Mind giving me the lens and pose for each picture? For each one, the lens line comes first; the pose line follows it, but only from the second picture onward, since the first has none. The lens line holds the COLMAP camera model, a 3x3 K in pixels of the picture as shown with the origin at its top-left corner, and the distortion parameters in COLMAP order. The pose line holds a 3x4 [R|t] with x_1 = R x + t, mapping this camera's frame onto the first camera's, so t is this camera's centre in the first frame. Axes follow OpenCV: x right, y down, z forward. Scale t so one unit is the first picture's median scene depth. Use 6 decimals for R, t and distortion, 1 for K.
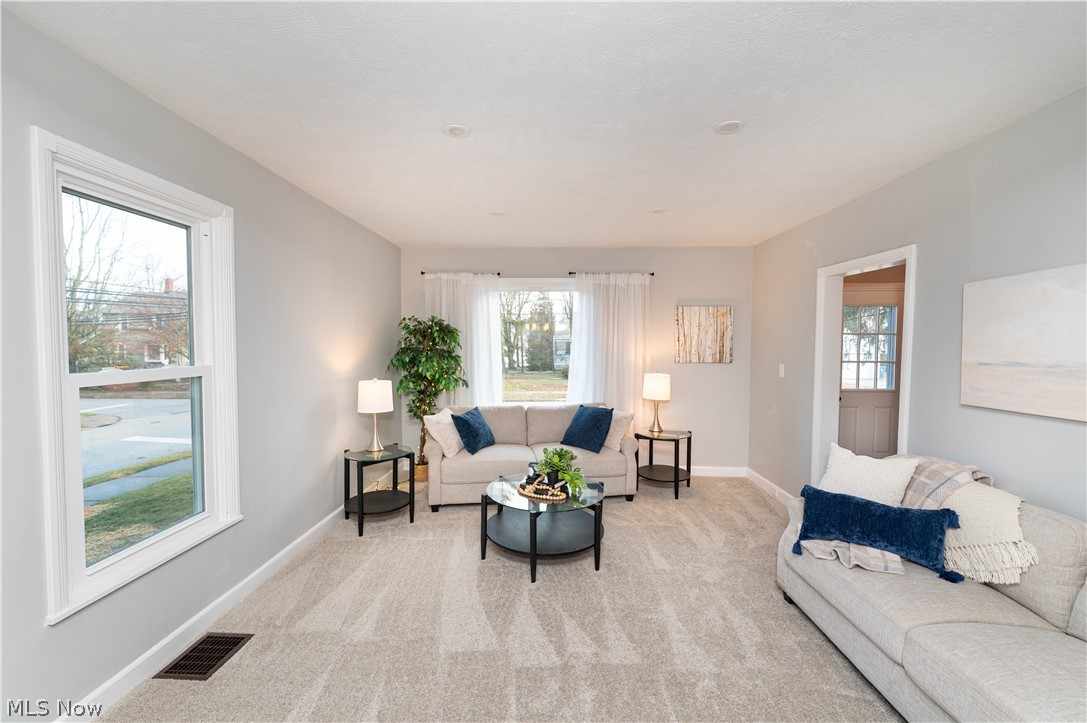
lens RADIAL K [[434.7, 0, 540.3], [0, 434.7, 359.1], [0, 0, 1]] dist [0.000329, 0.000169]
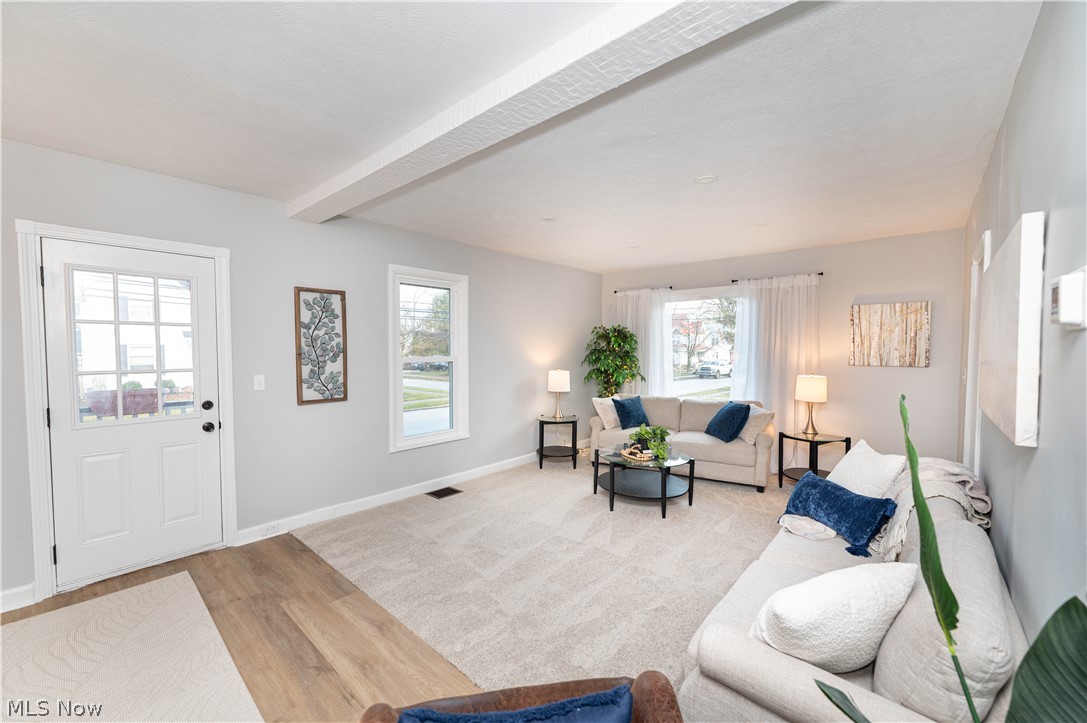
lens RADIAL K [[434.2, 0, 543.5], [0, 434.2, 361.5], [0, 0, 1]] dist [-0.000914, -0.000037]
pose [[0.775577, 0.017987, -0.630997, 0.447264], [-0.021303, 0.999770, 0.002314, 0.013522], [0.630894, 0.011647, 0.775782, -0.163593]]
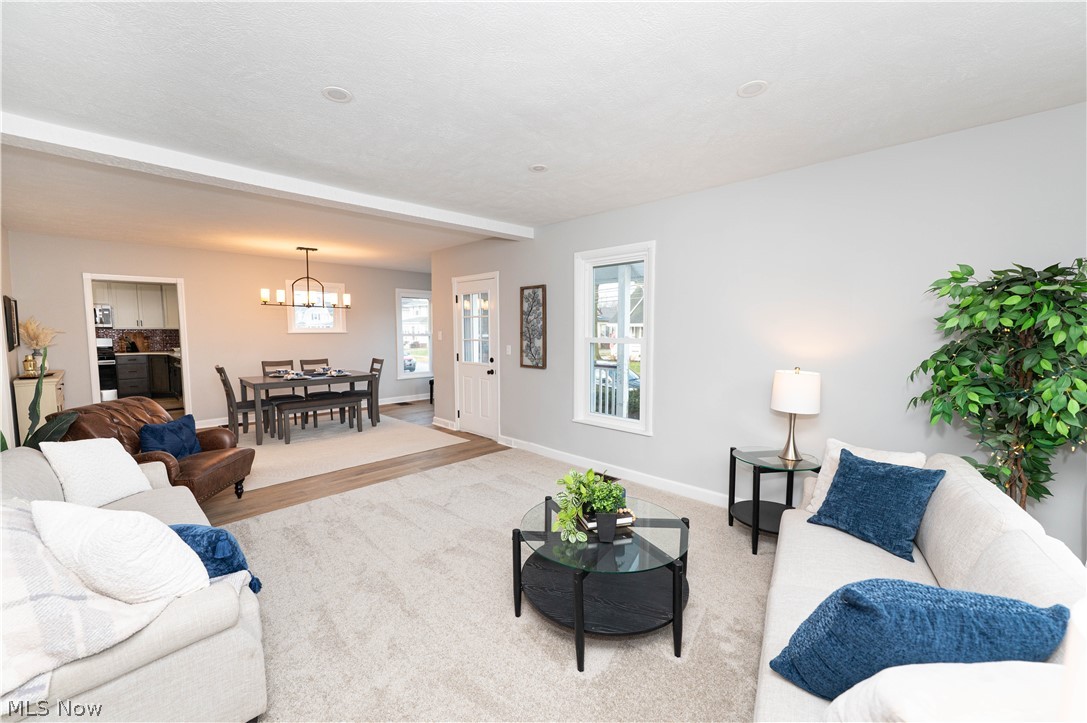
lens RADIAL K [[428.0, 0, 540.8], [0, 428.0, 364.0], [0, 0, 1]] dist [-0.000775, 0.000036]
pose [[-0.663751, 0.053671, -0.746026, 0.431928], [-0.030646, 0.994633, 0.098822, -0.021497], [0.747326, 0.088456, -0.658544, 1.005699]]
